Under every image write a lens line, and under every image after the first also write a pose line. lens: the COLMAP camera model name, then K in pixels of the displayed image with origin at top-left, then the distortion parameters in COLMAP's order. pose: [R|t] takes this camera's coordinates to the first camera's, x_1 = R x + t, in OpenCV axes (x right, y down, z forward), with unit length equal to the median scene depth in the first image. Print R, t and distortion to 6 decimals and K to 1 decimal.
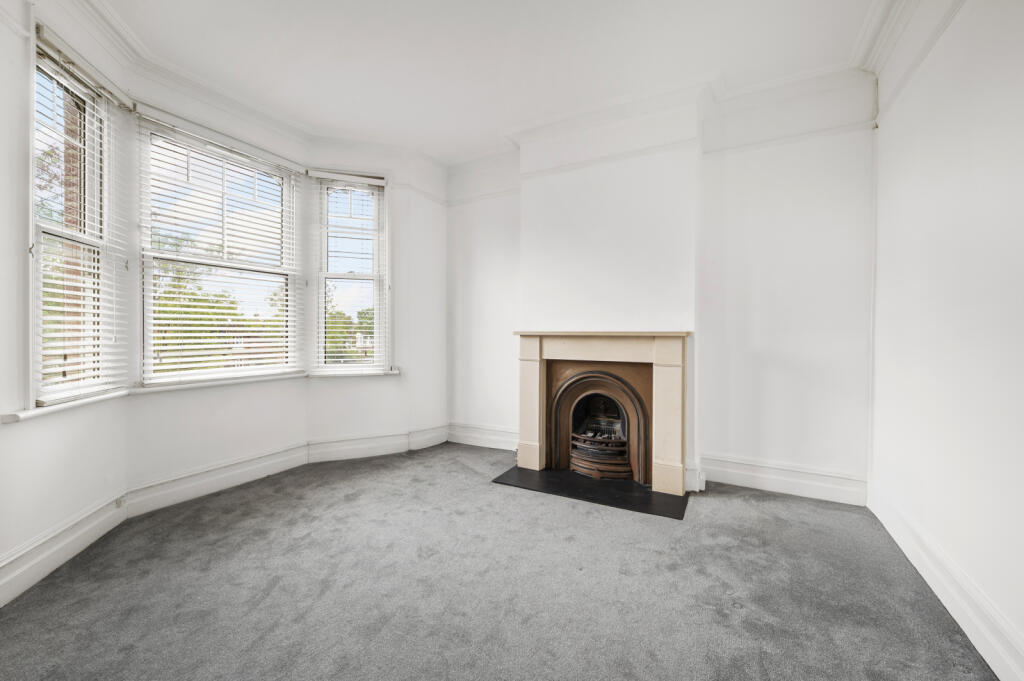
lens RADIAL K [[405.5, 0, 513.4], [0, 405.5, 340.8], [0, 0, 1]] dist [-0.001940, 0.000461]
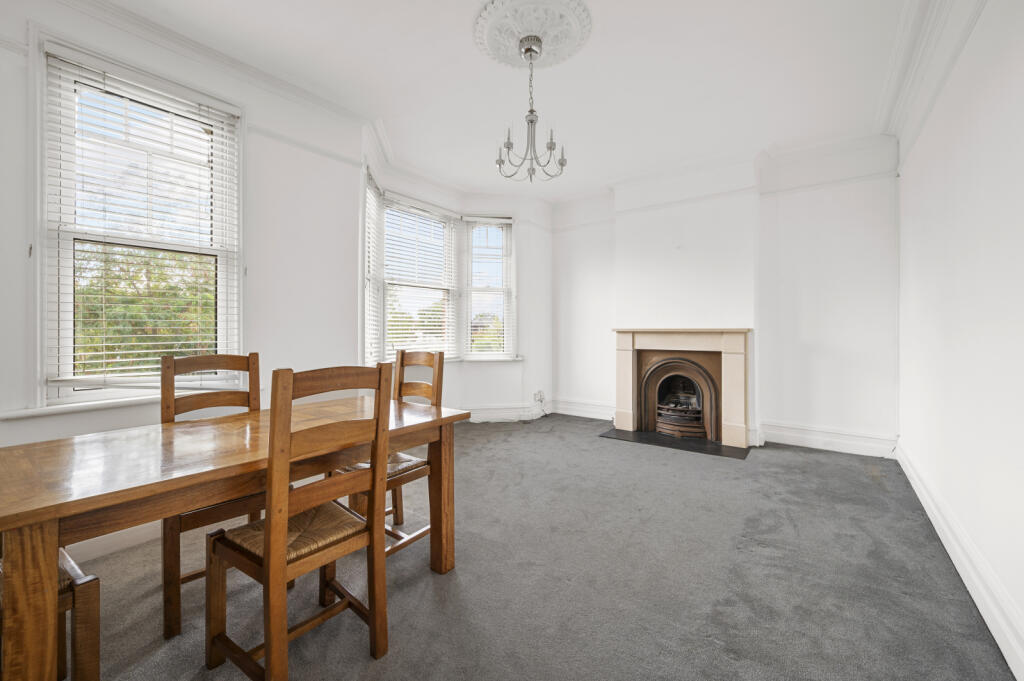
lens RADIAL K [[405.5, 0, 505.8], [0, 405.5, 330.8], [0, 0, 1]] dist [-0.001940, 0.000461]
pose [[0.987538, -0.002612, -0.157361, -0.148372], [-0.000285, 0.999831, -0.018385, 0.009445], [0.157383, 0.018201, 0.987370, -0.433582]]
